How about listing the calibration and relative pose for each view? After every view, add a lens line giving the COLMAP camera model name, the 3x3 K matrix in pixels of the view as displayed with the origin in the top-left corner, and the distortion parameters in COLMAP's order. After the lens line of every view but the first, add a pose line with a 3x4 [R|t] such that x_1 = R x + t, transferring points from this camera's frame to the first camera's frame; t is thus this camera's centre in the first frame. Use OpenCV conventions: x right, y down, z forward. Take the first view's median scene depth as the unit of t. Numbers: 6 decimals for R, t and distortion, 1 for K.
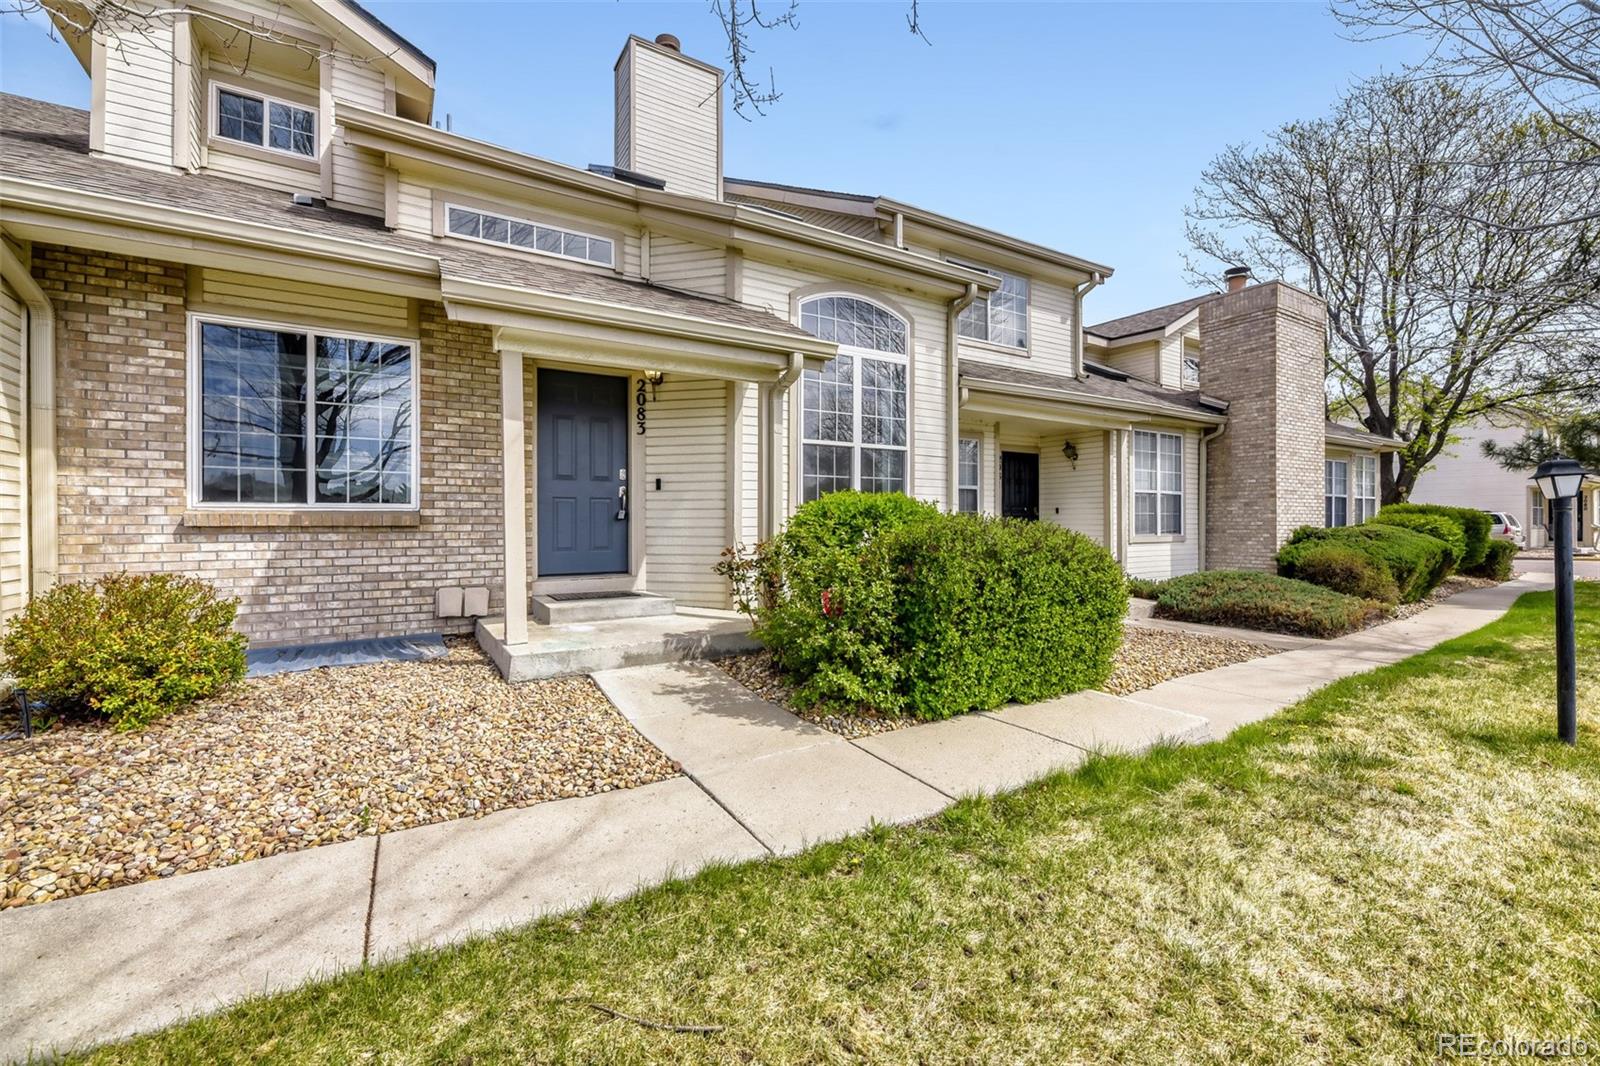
lens RADIAL K [[657.5, 0, 797.1], [0, 657.5, 524.3], [0, 0, 1]] dist [-0.002855, -0.001921]
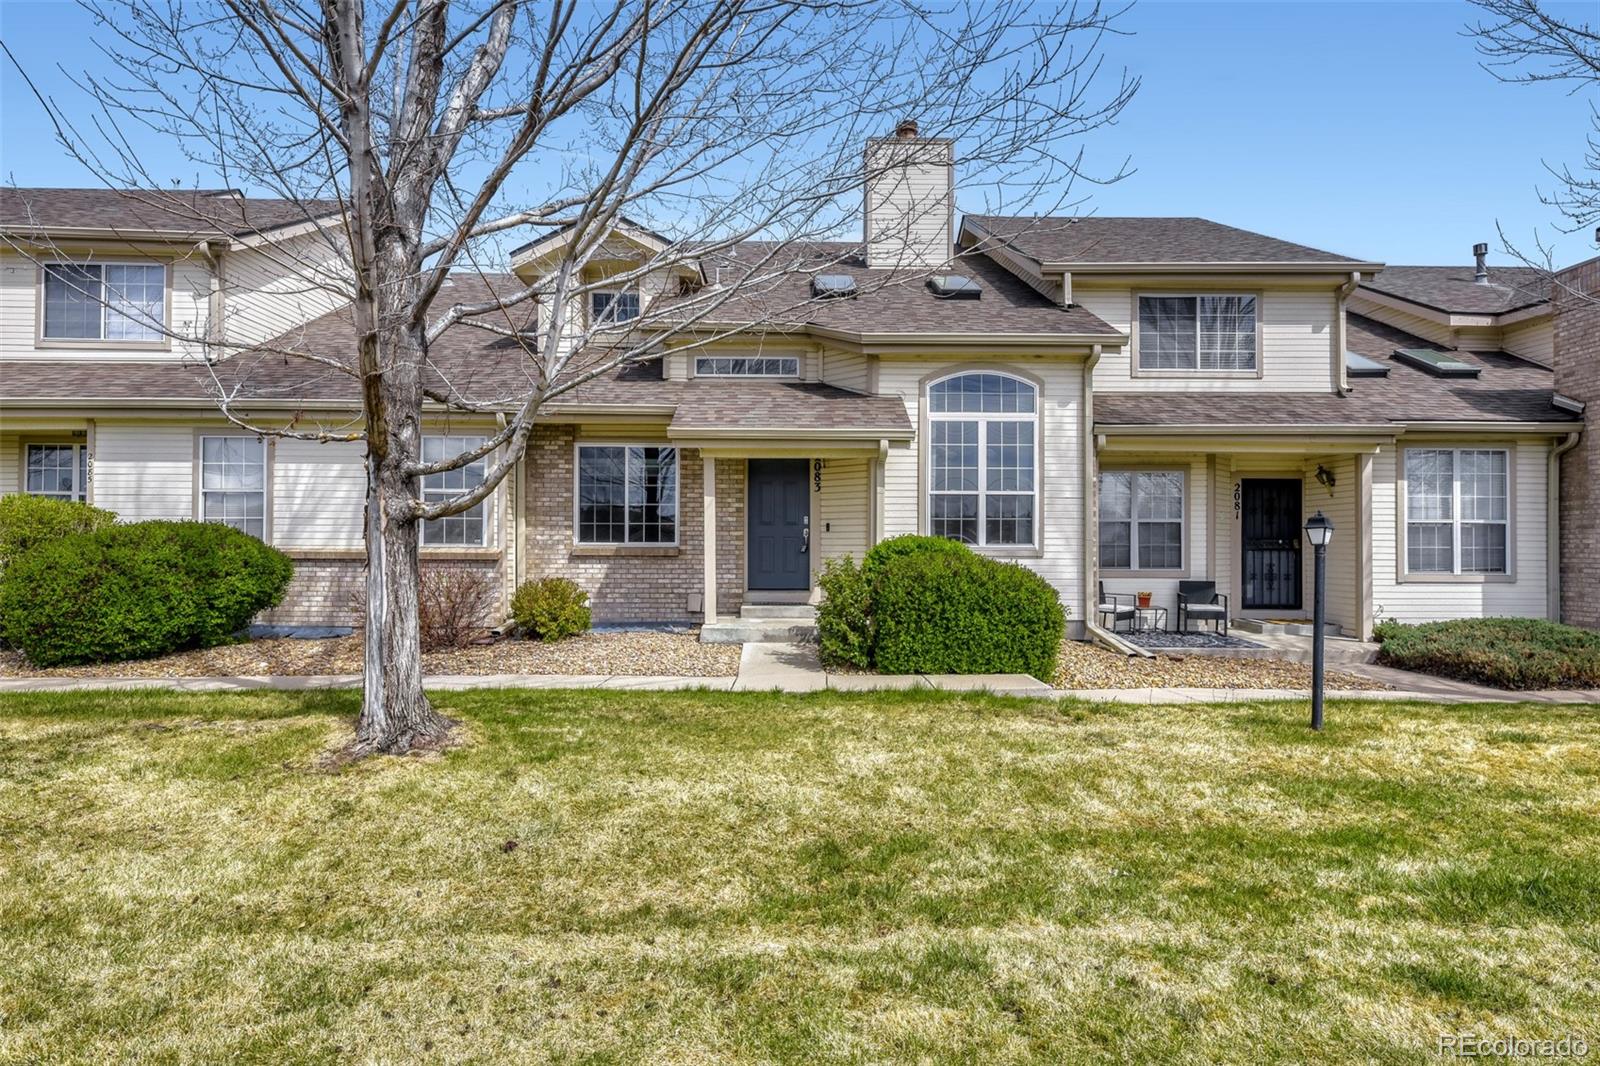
lens RADIAL K [[926.5, 0, 803.4], [0, 926.5, 537.2], [0, 0, 1]] dist [-0.005004, -0.000708]
pose [[0.855927, -0.000016, -0.517096, 0.891947], [-0.007537, 0.999893, -0.012506, -0.017166], [0.517041, 0.014601, 0.855836, -0.828963]]
